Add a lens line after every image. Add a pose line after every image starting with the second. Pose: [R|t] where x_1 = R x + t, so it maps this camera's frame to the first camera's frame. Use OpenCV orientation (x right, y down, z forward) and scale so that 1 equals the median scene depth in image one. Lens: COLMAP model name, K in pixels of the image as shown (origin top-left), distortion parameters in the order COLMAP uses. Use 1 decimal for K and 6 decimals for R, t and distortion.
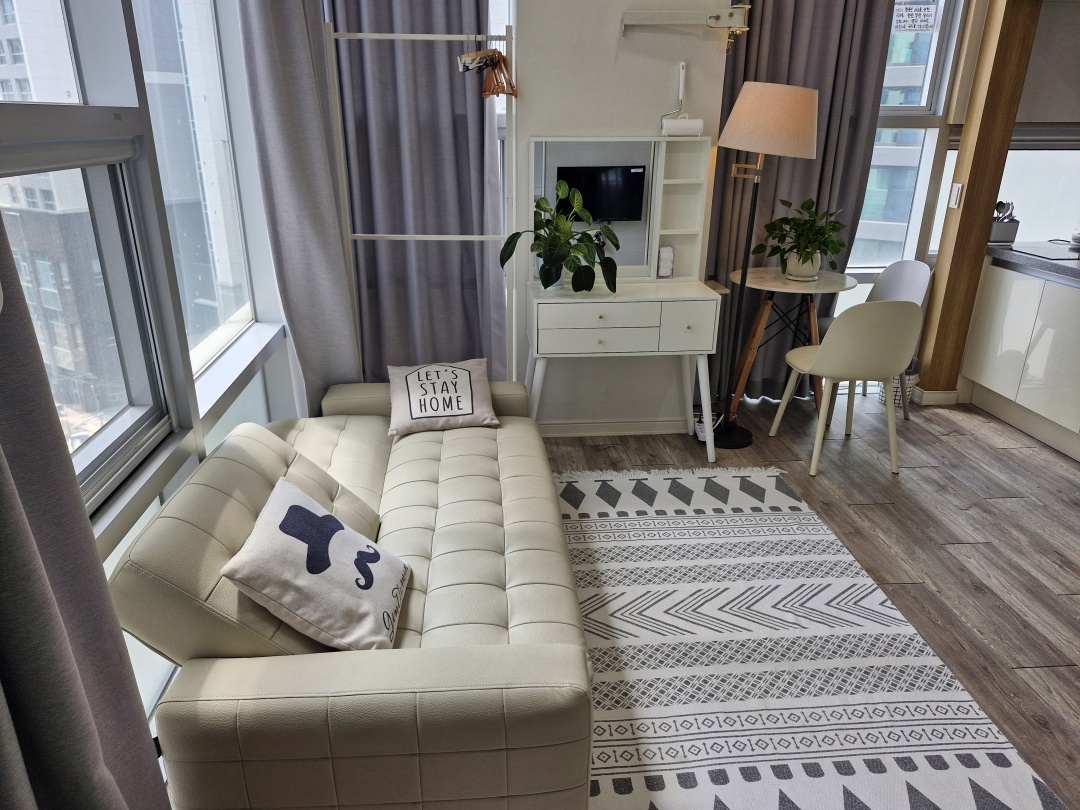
lens RADIAL K [[749.3, 0, 521.3], [0, 749.3, 404.2], [0, 0, 1]] dist [0.053811, -0.071021]
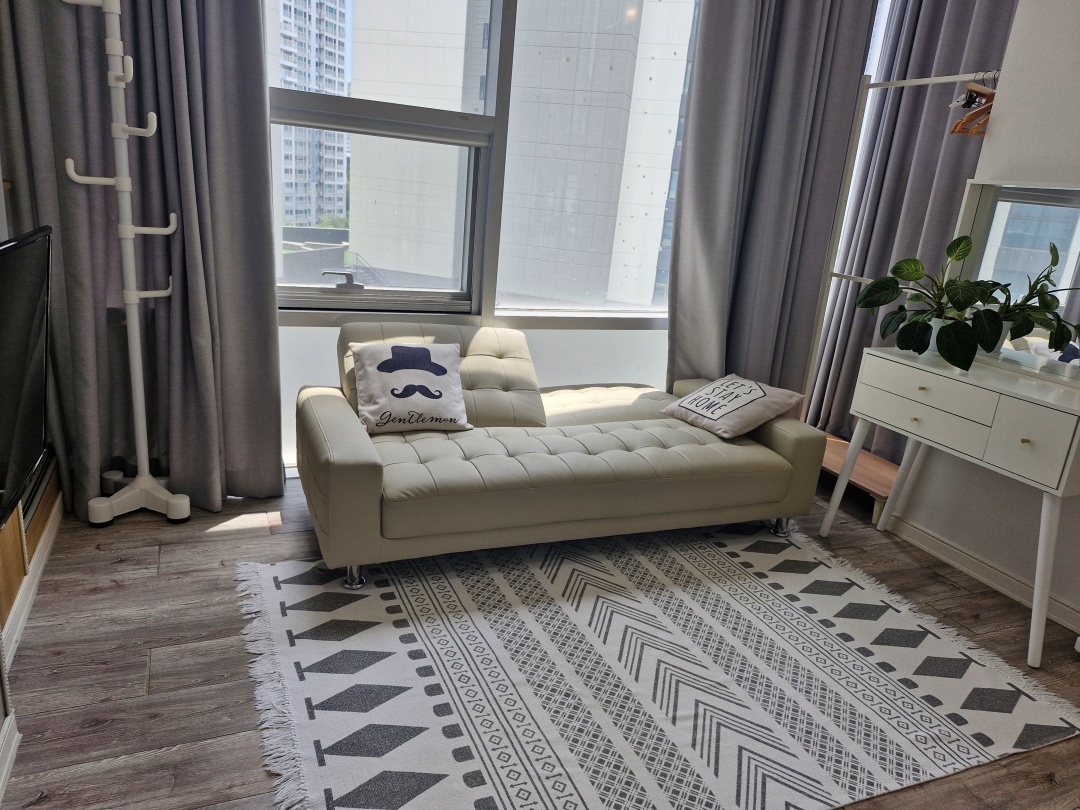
lens RADIAL K [[749.3, 0, 521.3], [0, 749.3, 404.2], [0, 0, 1]] dist [0.053811, -0.071021]
pose [[0.319476, 0.293154, -0.901108, 0.826849], [-0.413960, 0.898581, 0.145568, -0.050350], [0.852392, 0.326517, 0.408429, 0.372002]]
